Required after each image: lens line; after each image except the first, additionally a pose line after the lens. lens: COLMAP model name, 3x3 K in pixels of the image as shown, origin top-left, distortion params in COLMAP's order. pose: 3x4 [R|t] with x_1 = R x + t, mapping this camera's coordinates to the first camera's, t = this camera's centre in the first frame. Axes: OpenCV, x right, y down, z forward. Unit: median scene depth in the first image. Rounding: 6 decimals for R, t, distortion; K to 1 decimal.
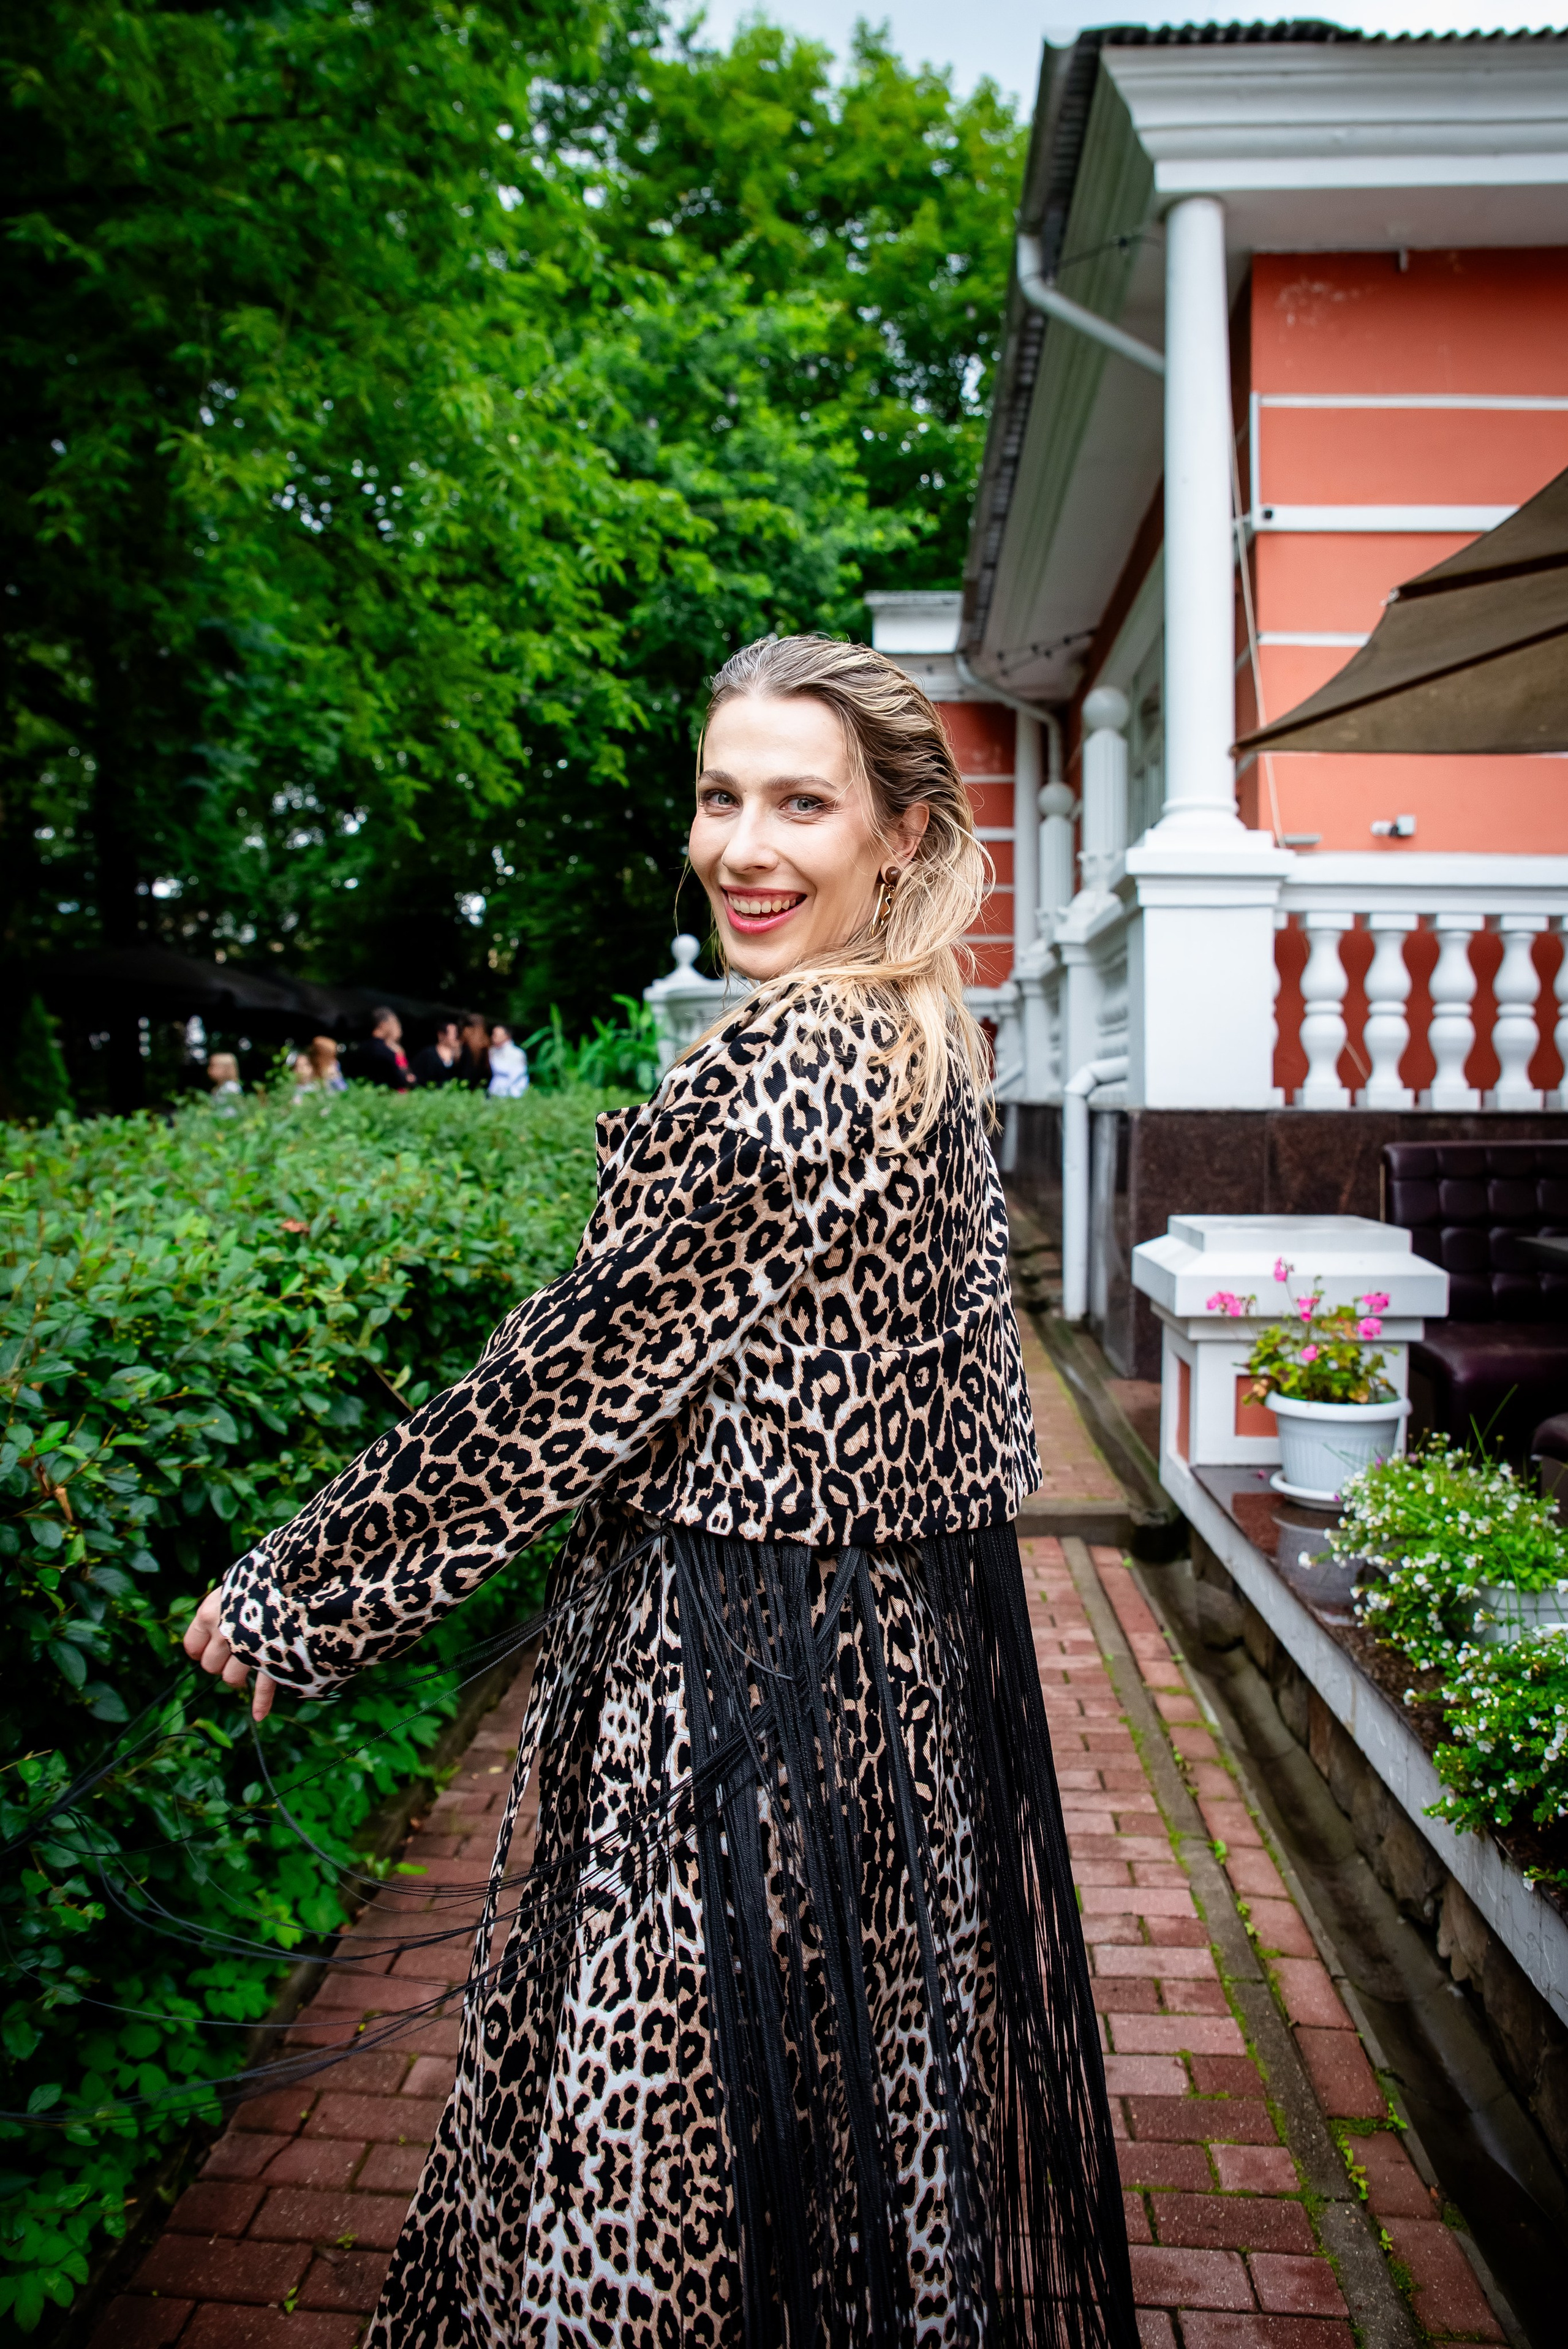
lens RADIAL K [[1636.5, 0, 773.3], [0, 1636.5, 1163.0], [0, 0, 1]] dist [-0.147907, 0.093089]
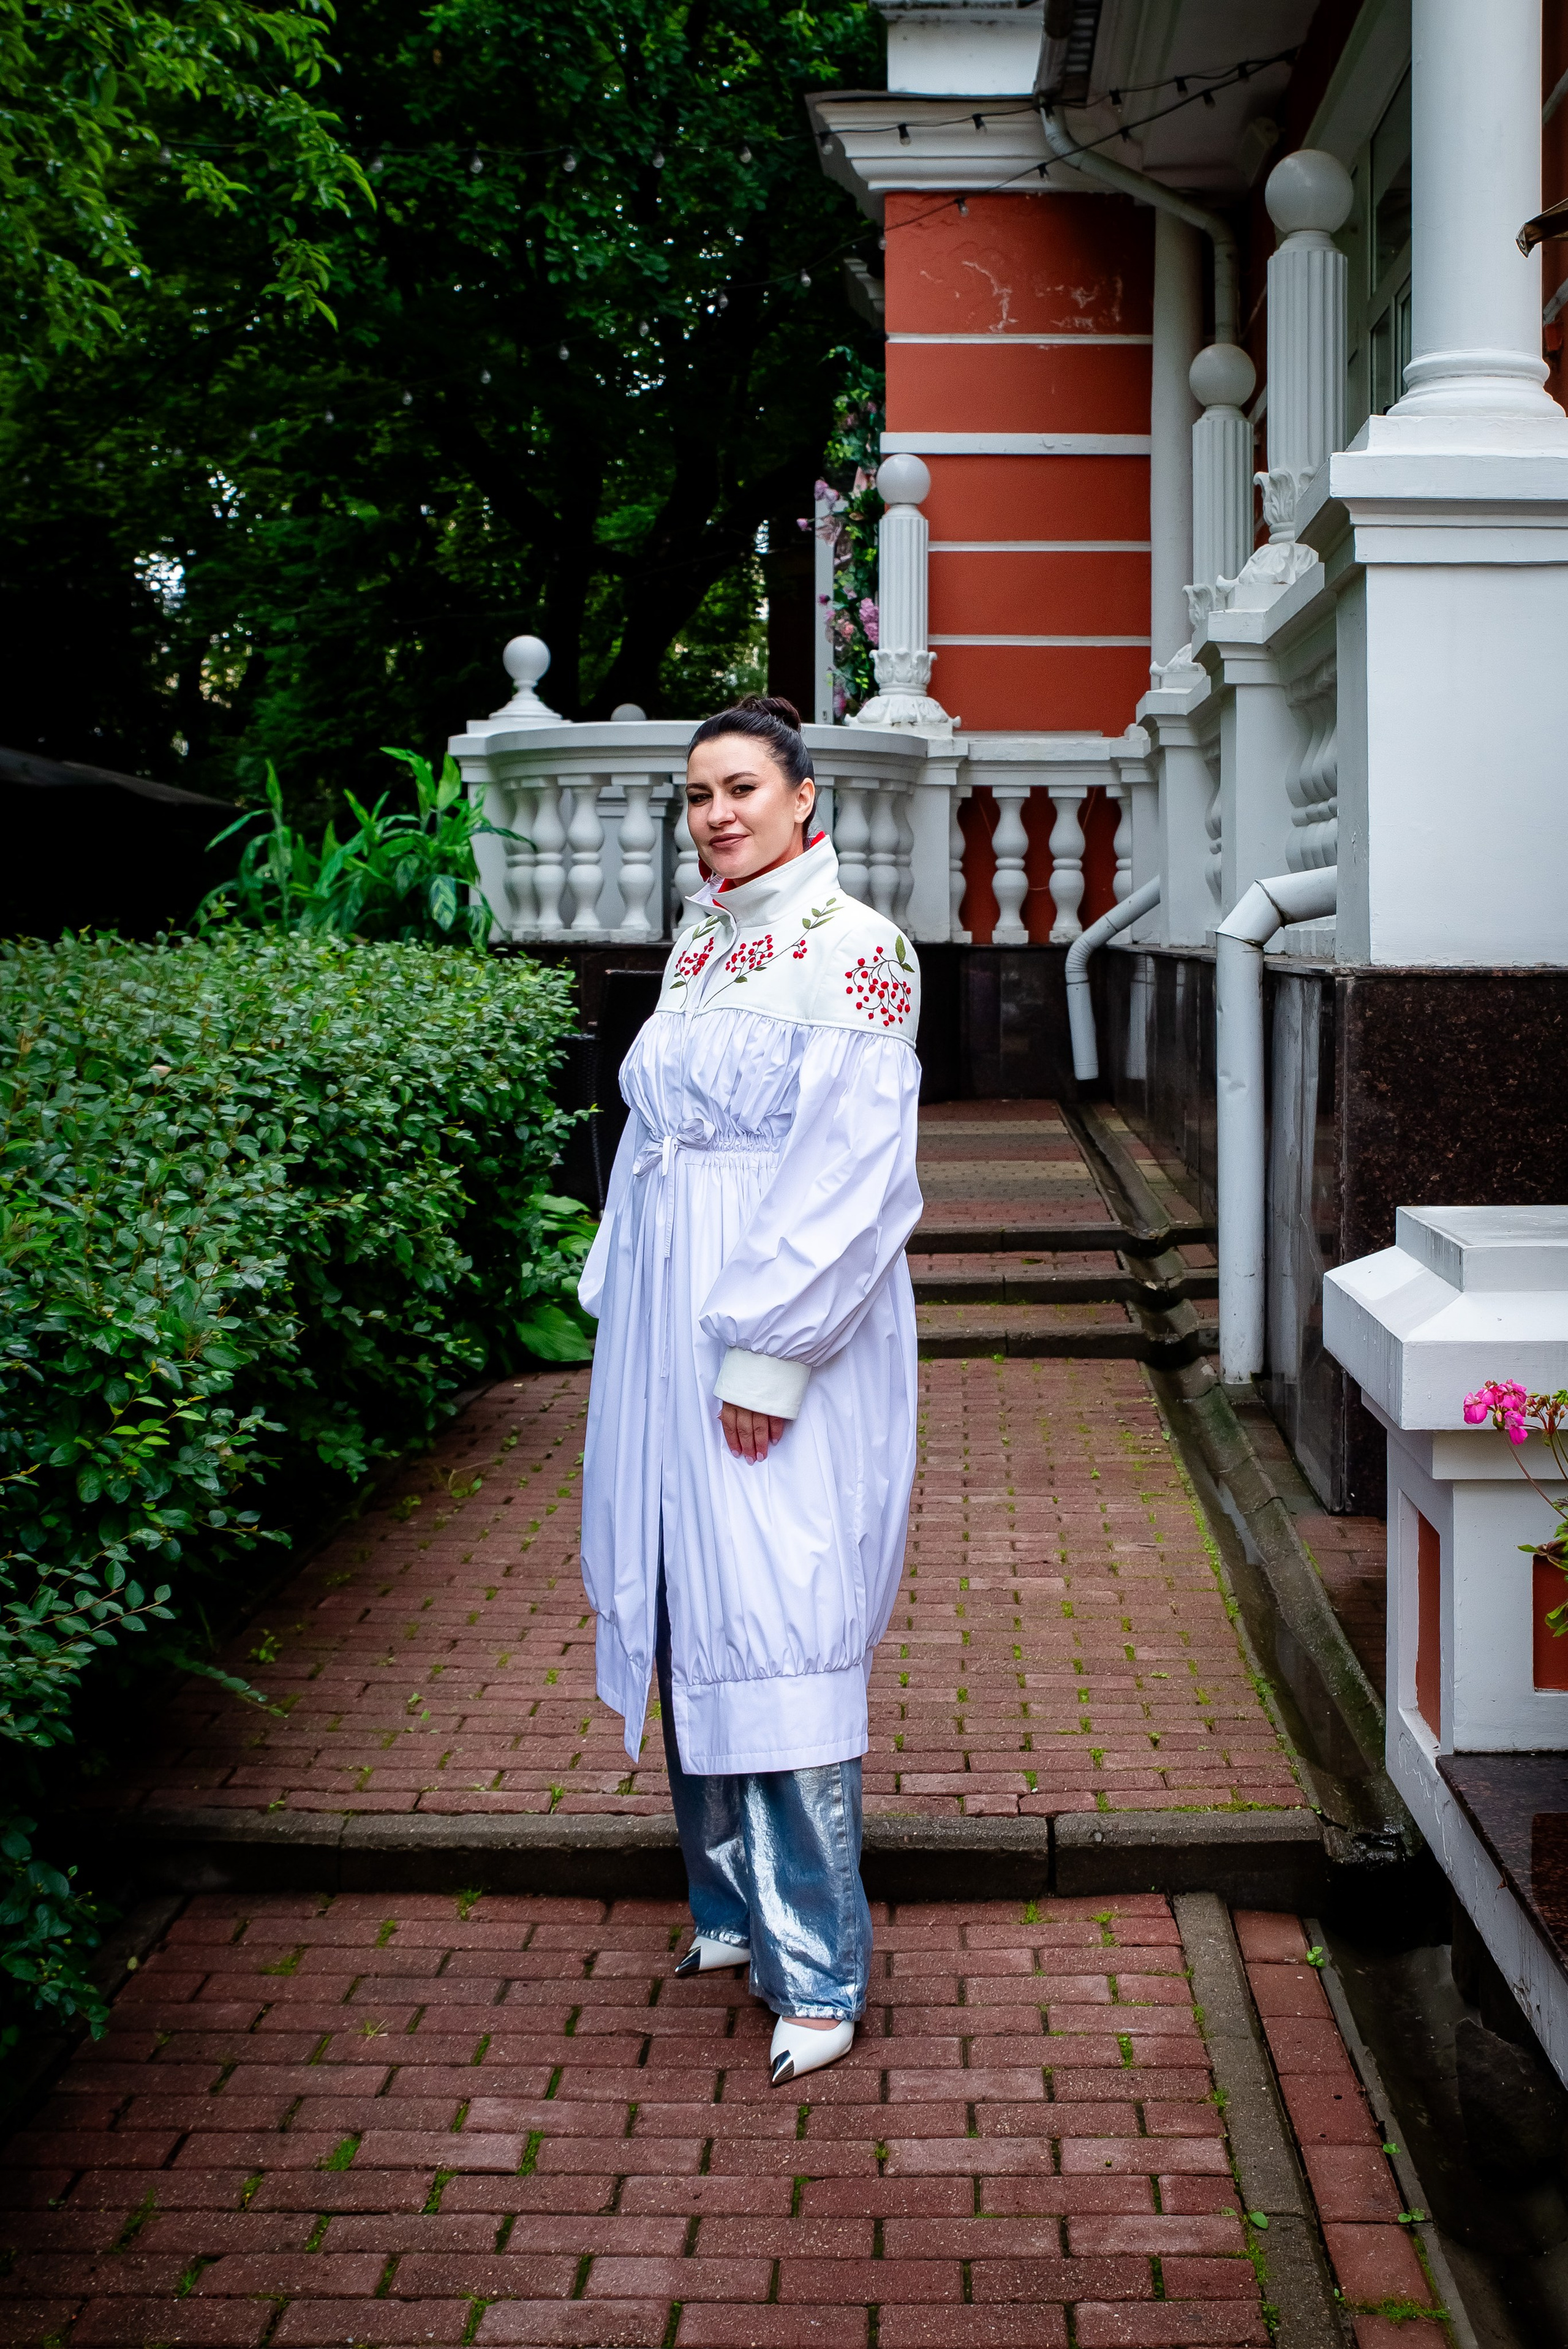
lens RADIAL K [[2975.7, 0, 984.8], [0, 2975.7, 960.5], [0, 0, 1]] dist [-0.061874, 0.167037]
pose [[0.996693, -0.003504, 0.081182, 0.036723], [0.006065, 0.999491, -0.031325, -0.008337], [-0.081031, 0.031714, 0.996207, 0.096239]]
